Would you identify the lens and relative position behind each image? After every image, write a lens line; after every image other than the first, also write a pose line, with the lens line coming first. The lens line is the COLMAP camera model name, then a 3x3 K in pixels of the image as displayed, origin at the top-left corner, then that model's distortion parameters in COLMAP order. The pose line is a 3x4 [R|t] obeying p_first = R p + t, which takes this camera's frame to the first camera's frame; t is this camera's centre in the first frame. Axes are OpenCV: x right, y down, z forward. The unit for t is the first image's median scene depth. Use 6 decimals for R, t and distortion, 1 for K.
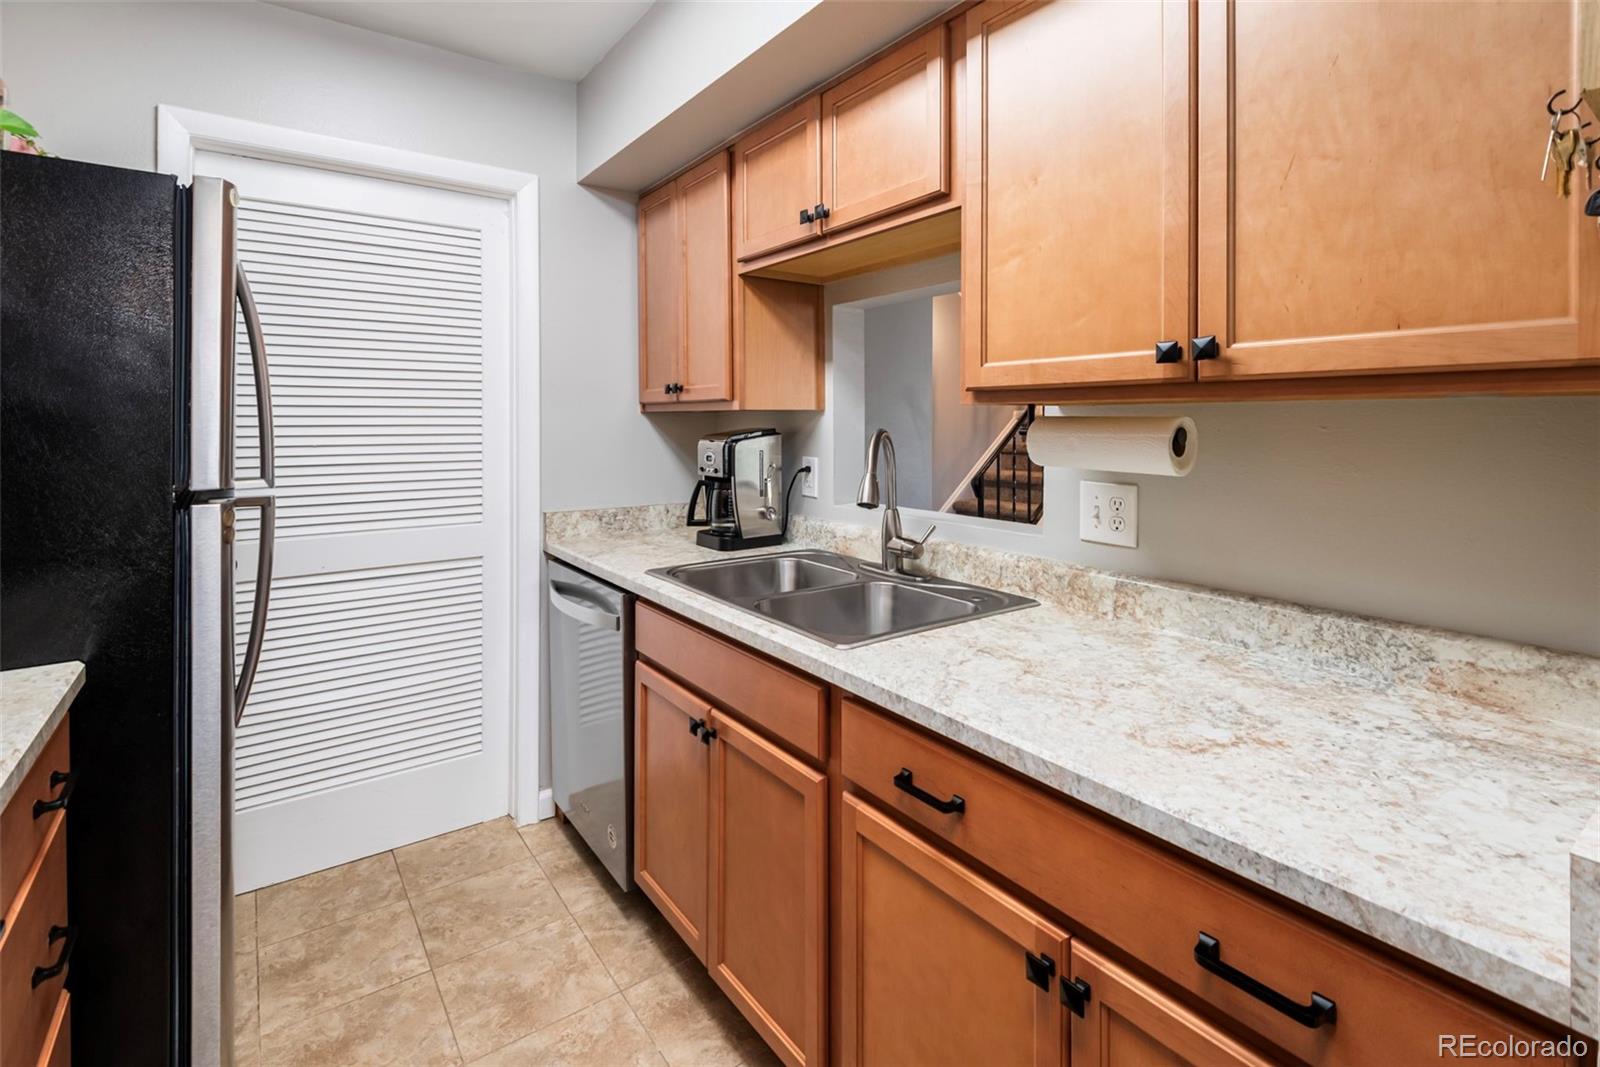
lens RADIAL K [[767.7, 0, 805.0], [0, 767.7, 418.9], [0, 0, 1]] dist [0.052706, -0.024680]
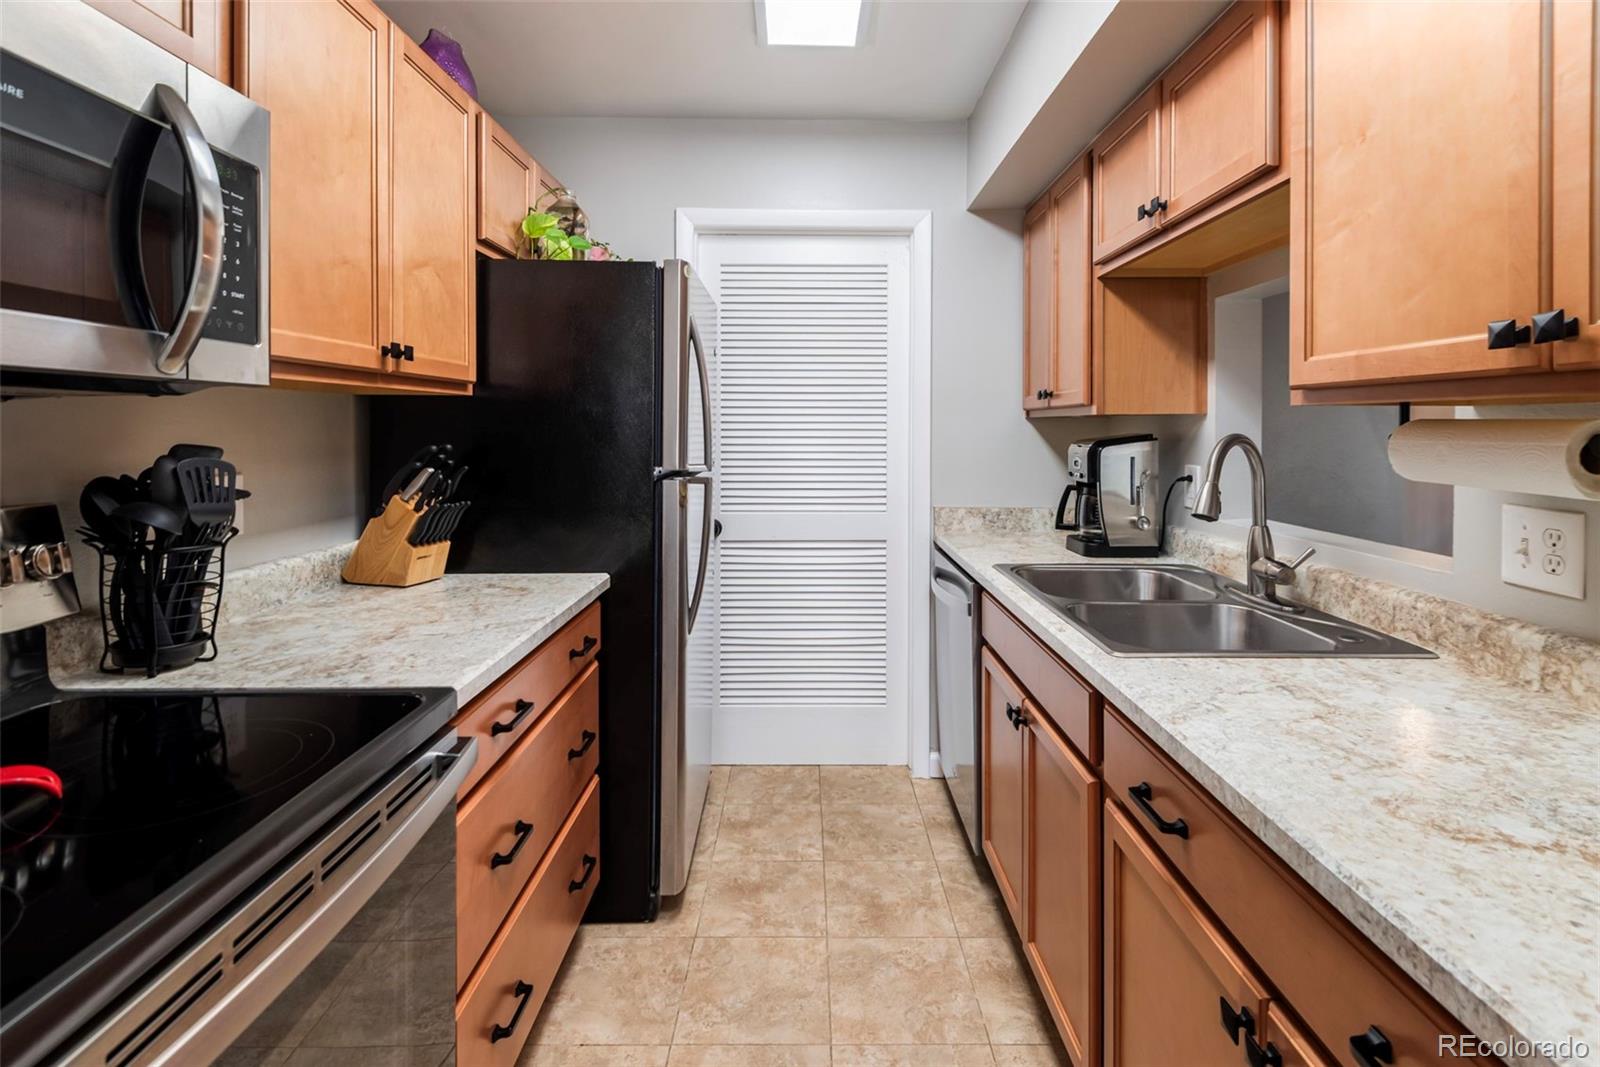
lens RADIAL K [[759.0, 0, 804.6], [0, 759.0, 418.5], [0, 0, 1]] dist [0.024936, -0.000465]
pose [[0.811760, -0.003817, -0.583979, 0.213248], [-0.002133, 0.999953, -0.009502, 0.004053], [0.583987, 0.008959, 0.811713, -0.017325]]
